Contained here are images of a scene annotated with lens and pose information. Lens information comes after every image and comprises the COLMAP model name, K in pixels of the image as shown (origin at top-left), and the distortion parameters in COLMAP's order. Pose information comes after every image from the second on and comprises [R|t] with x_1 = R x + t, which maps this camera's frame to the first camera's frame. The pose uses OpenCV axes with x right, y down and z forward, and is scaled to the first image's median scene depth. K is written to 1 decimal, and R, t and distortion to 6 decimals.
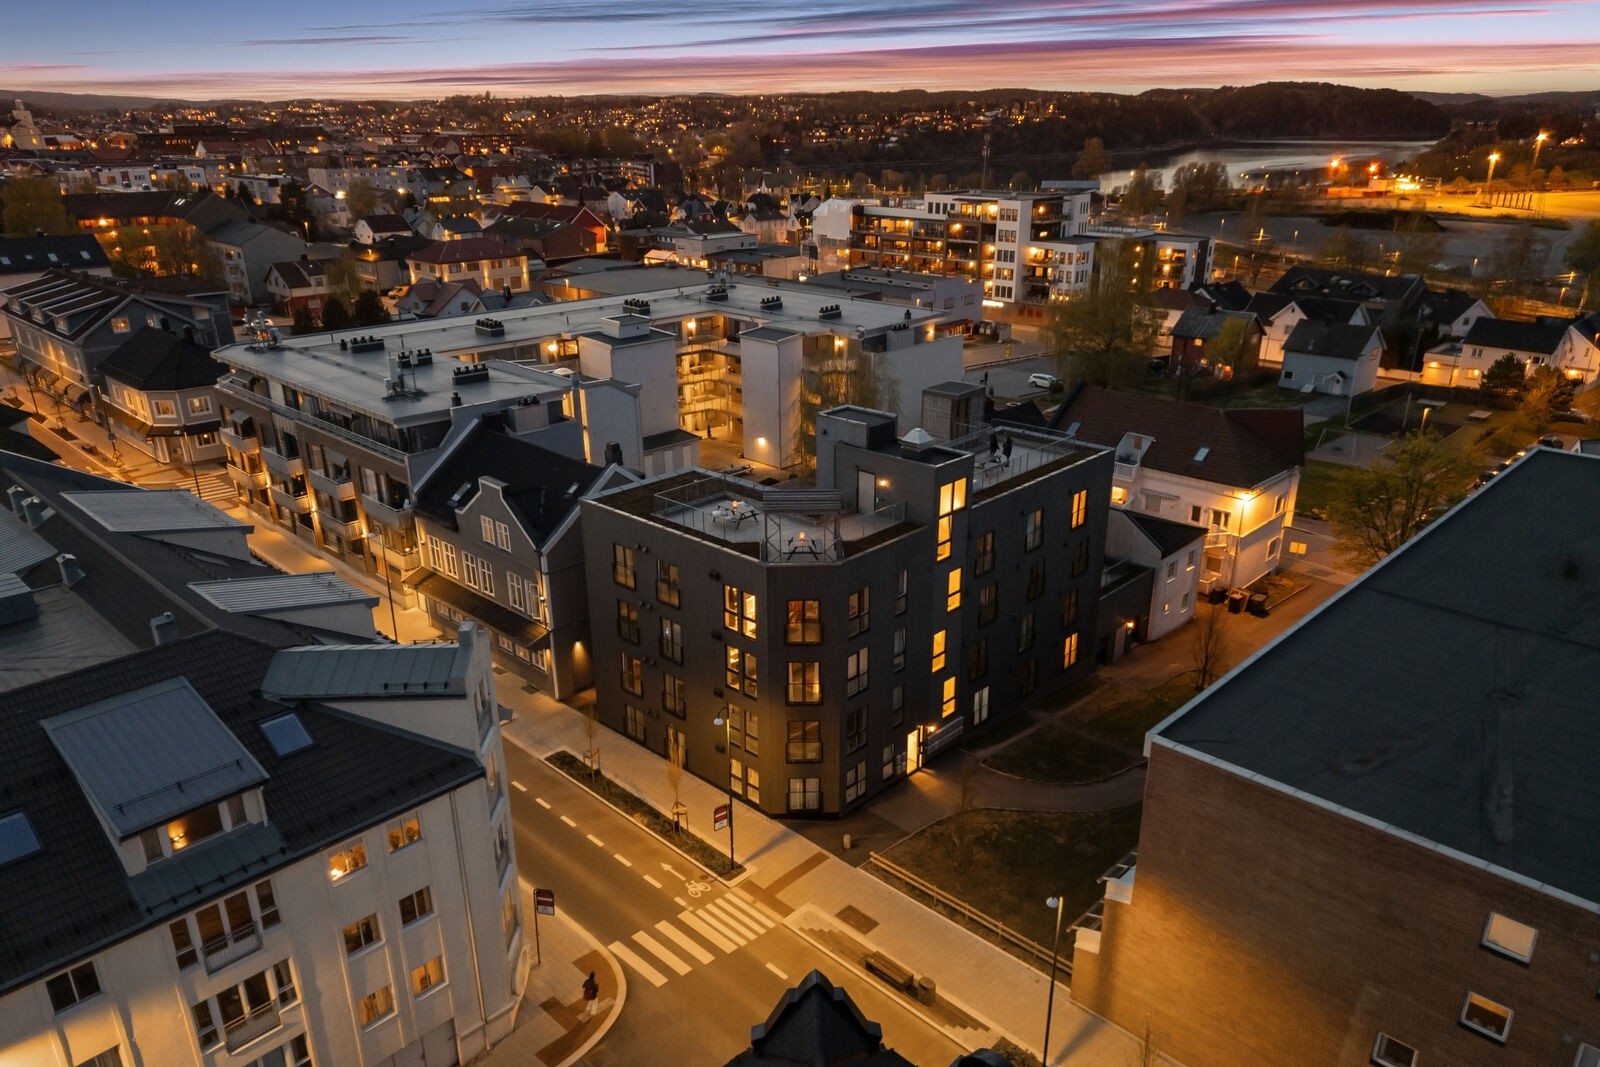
lens RADIAL K [[1123.5, 0, 798.5], [0, 1123.5, 569.6], [0, 0, 1]] dist [-0.003960, -0.016450]
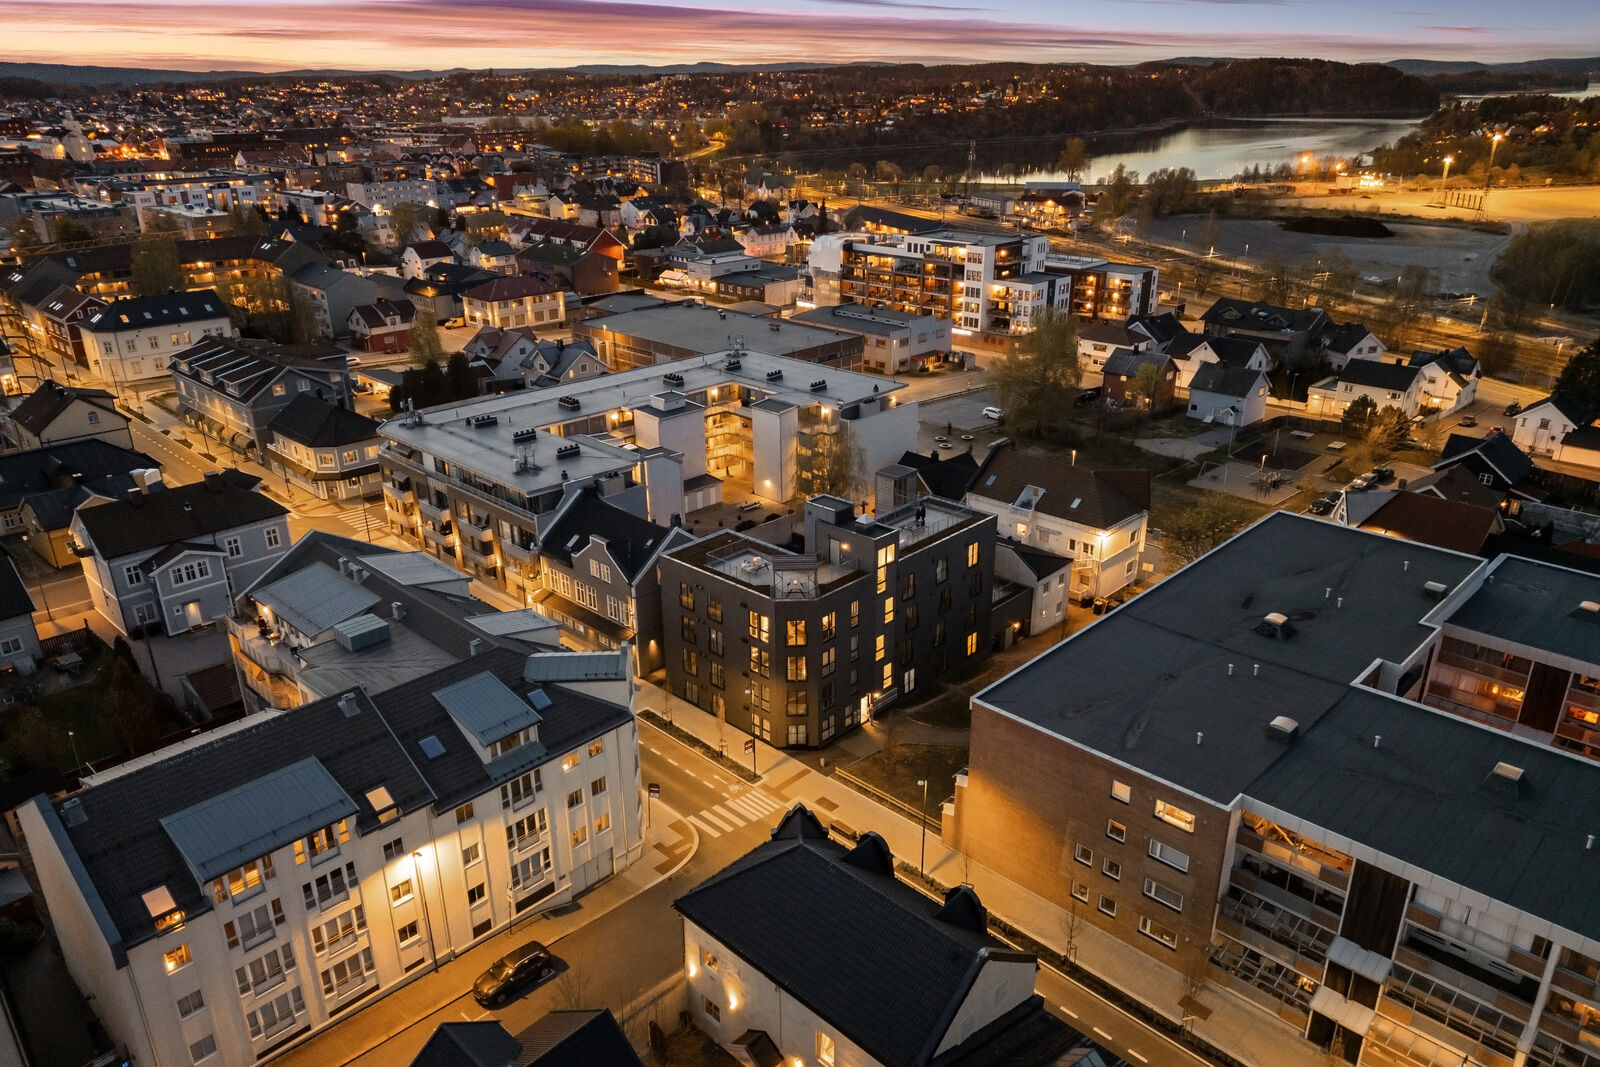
lens RADIAL K [[1123.5, 0, 802.7], [0, 1123.5, 540.5], [0, 0, 1]] dist [-0.003960, -0.016450]
pose [[0.999991, -0.001896, 0.003915, 0.004105], [0.001883, 0.999993, 0.003316, -0.053128], [-0.003921, -0.003309, 0.999987, -0.376499]]
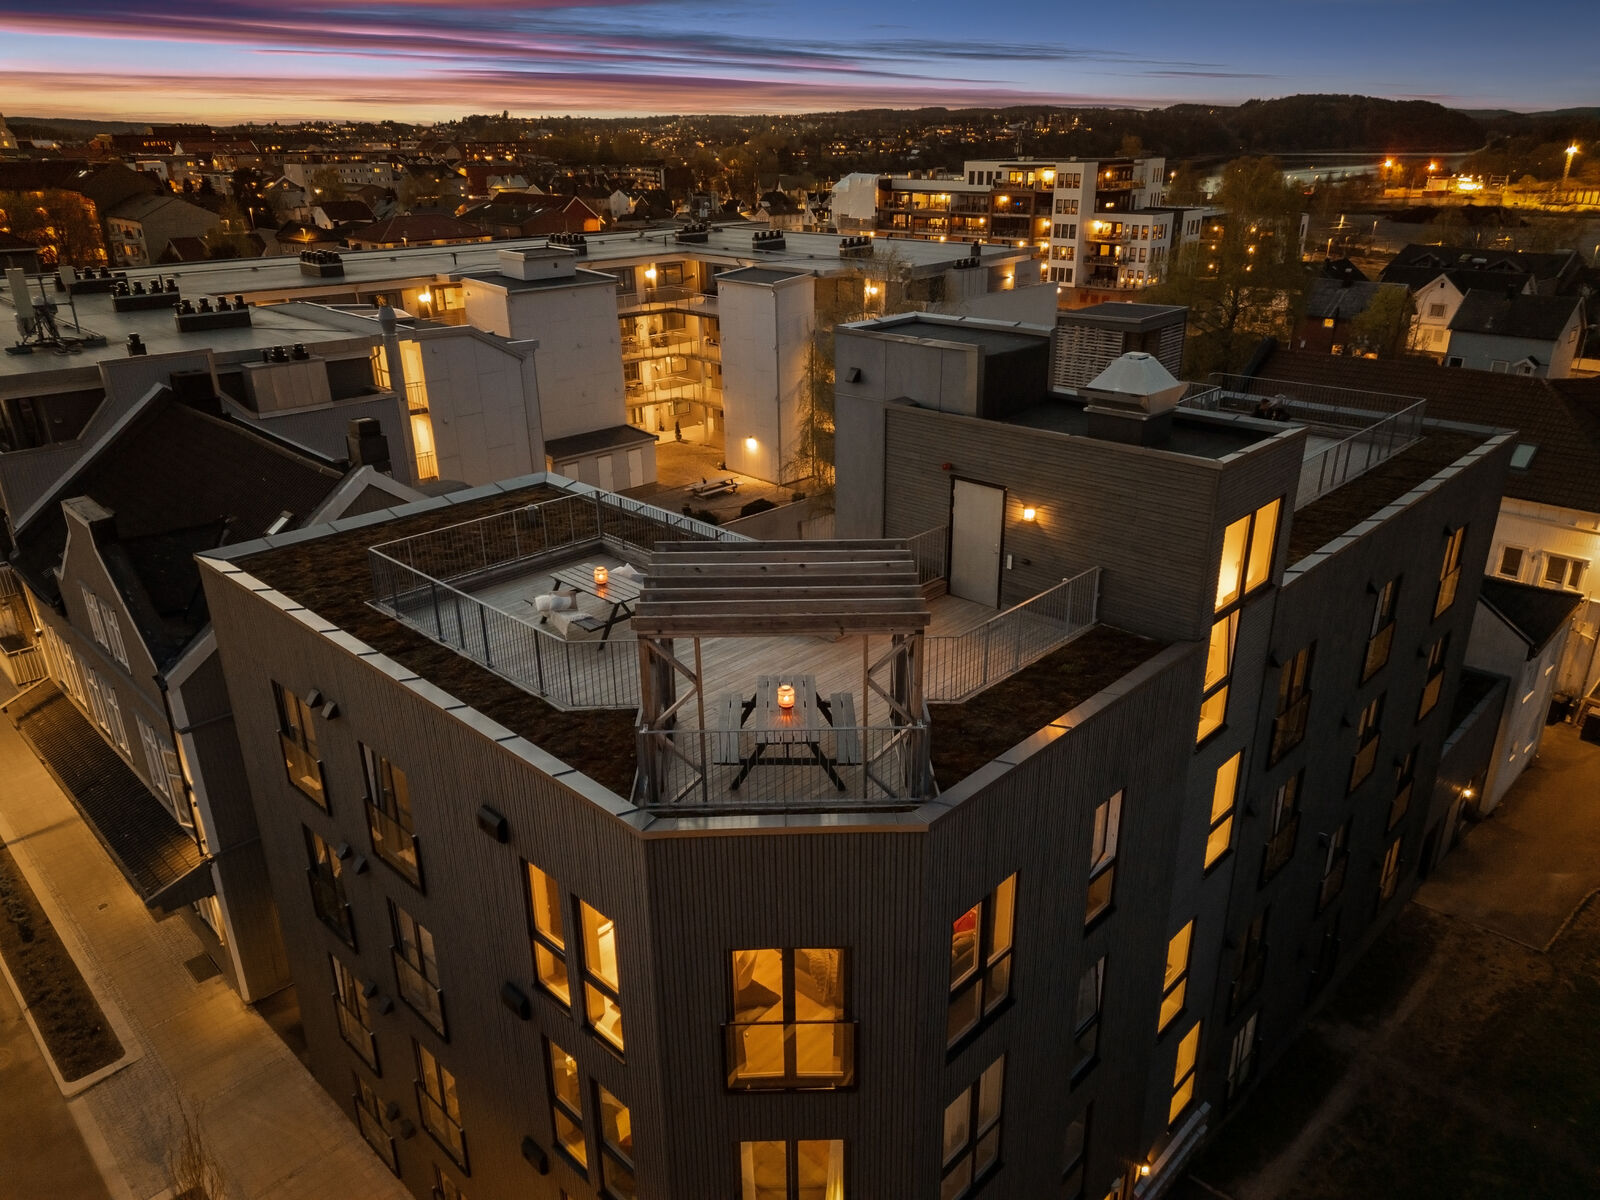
lens RADIAL K [[1116.8, 0, 792.3], [0, 1116.8, 587.1], [0, 0, 1]] dist [-0.008398, -0.002875]
pose [[0.999733, 0.000028, -0.023095, 0.006183], [-0.000102, 0.999995, -0.003222, -0.031004], [0.023095, 0.003224, 0.999728, 0.381068]]
